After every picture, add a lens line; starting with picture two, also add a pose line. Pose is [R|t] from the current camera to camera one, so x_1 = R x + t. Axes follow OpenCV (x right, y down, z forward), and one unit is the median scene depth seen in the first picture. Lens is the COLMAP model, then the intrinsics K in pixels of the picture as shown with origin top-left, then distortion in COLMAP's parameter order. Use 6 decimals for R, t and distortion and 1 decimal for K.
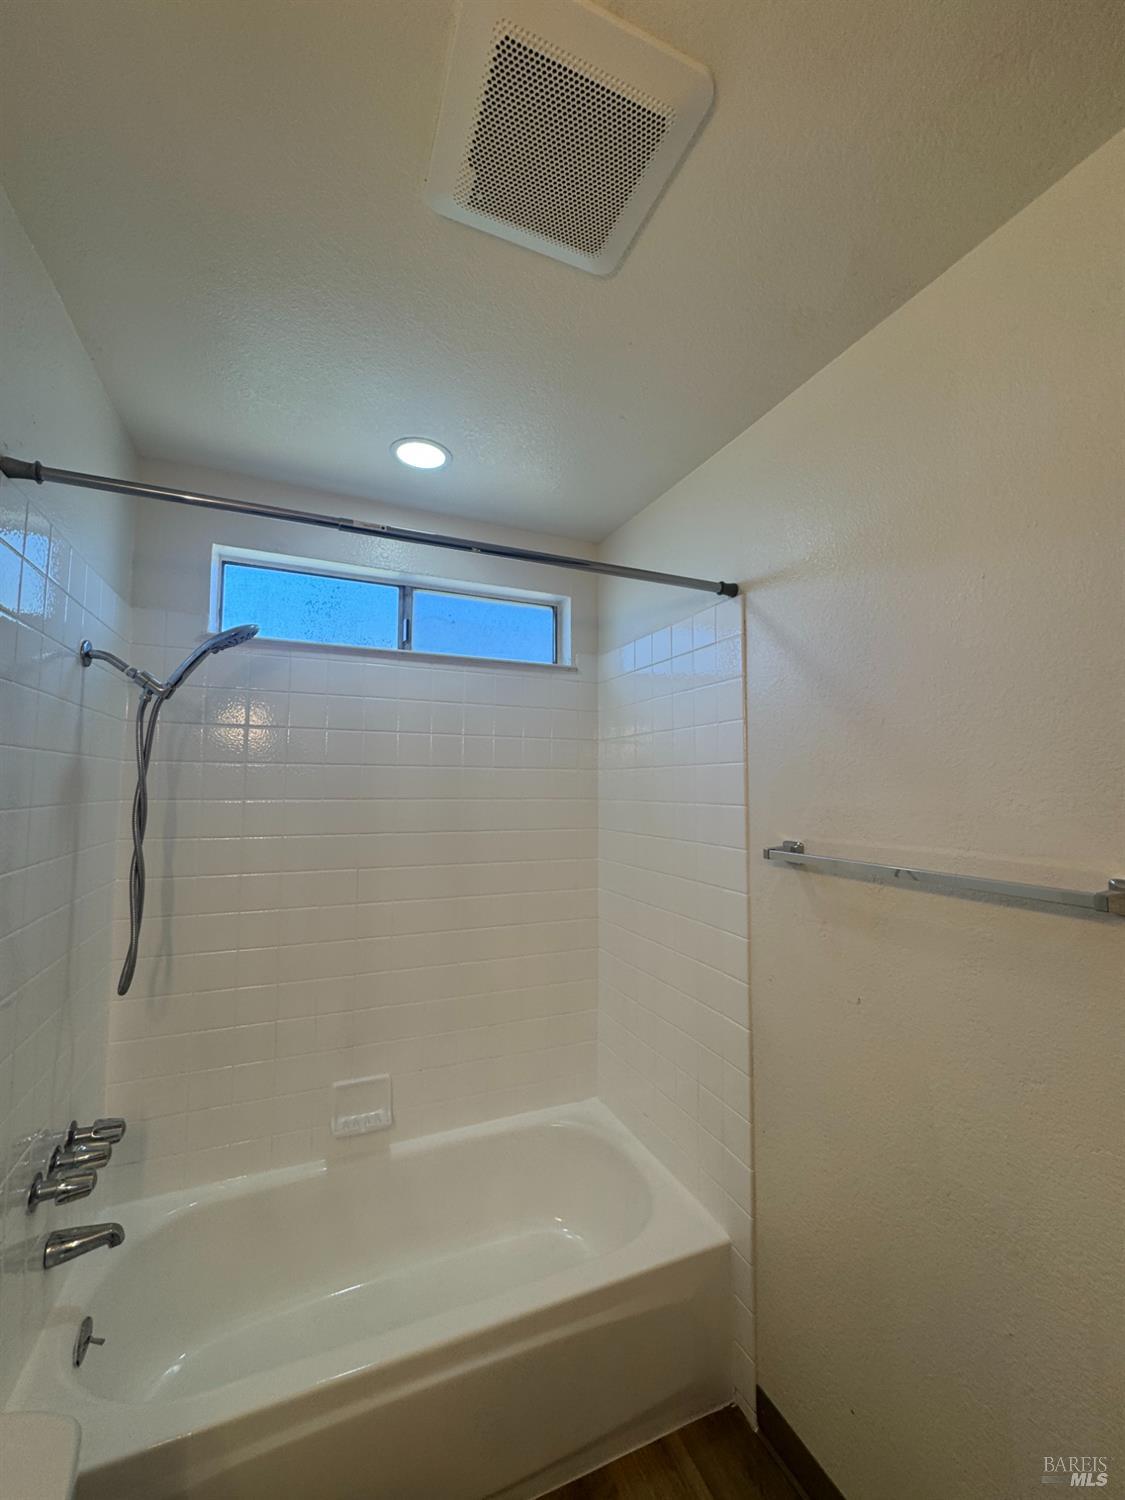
lens RADIAL K [[599.0, 0, 563.8], [0, 599.0, 748.5], [0, 0, 1]] dist [0.002662, 0.000942]
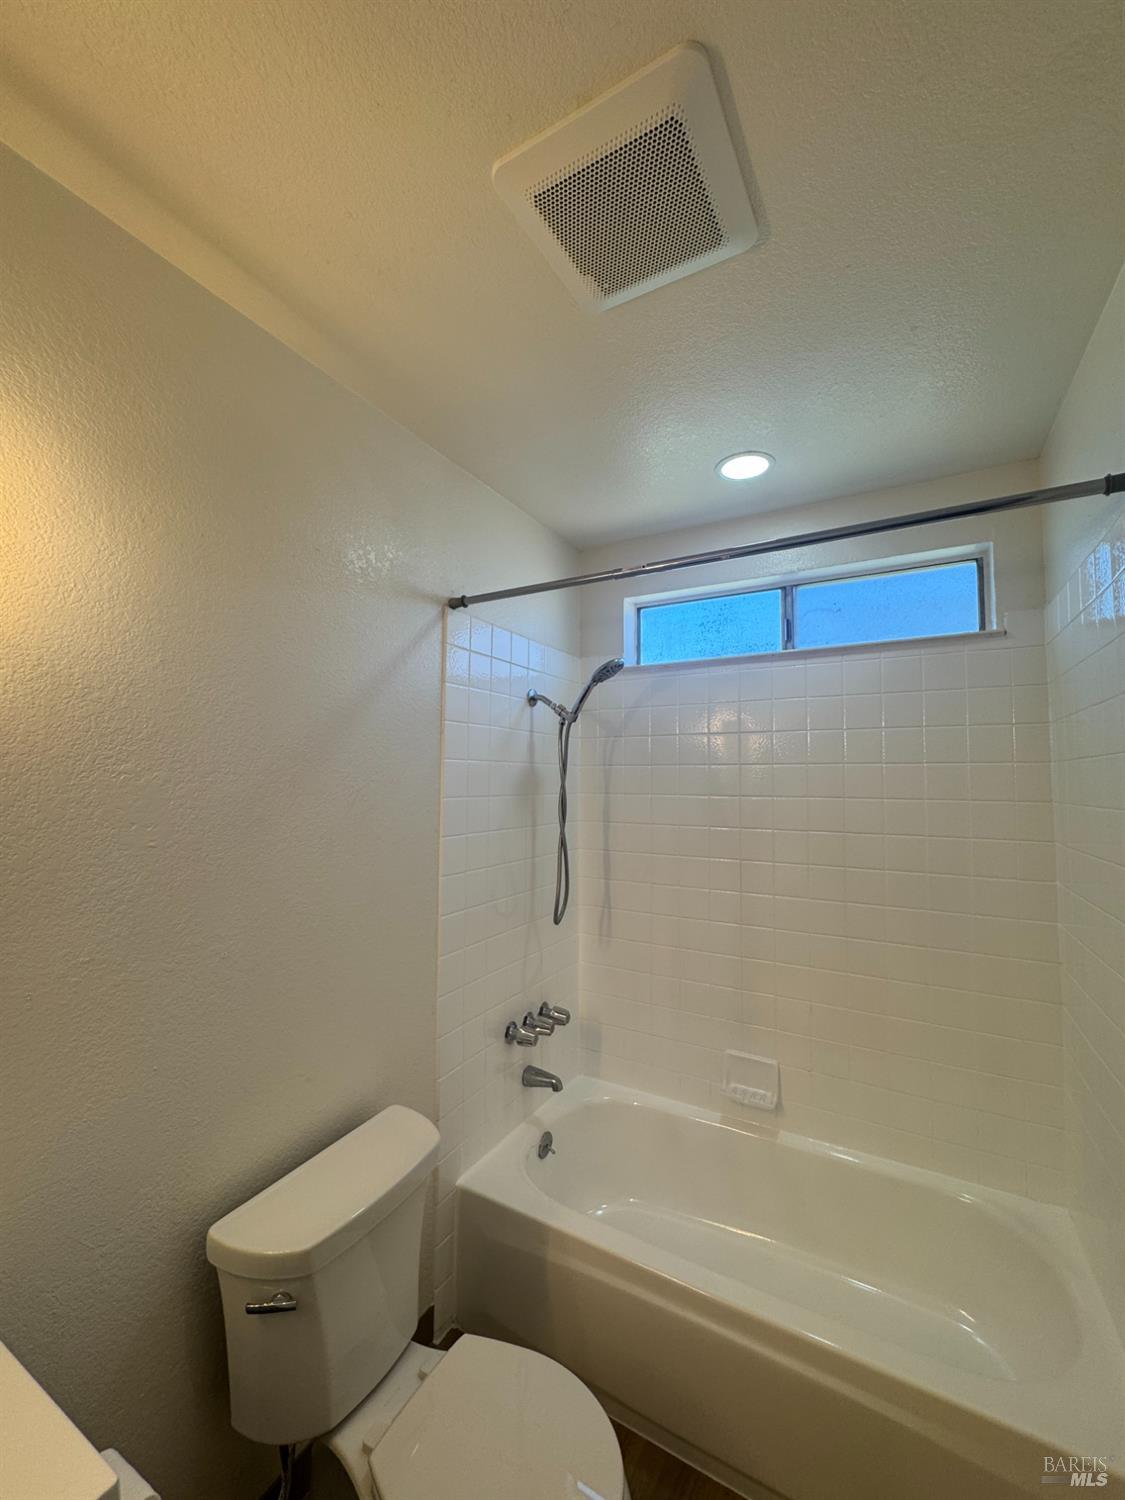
lens RADIAL K [[599.0, 0, 567.1], [0, 599.0, 747.9], [0, 0, 1]] dist [0.002662, 0.000942]
pose [[0.608208, -0.048290, -0.792308, 0.352009], [0.048823, 0.998534, -0.023380, 0.007775], [0.792275, -0.024463, 0.609674, 0.097627]]
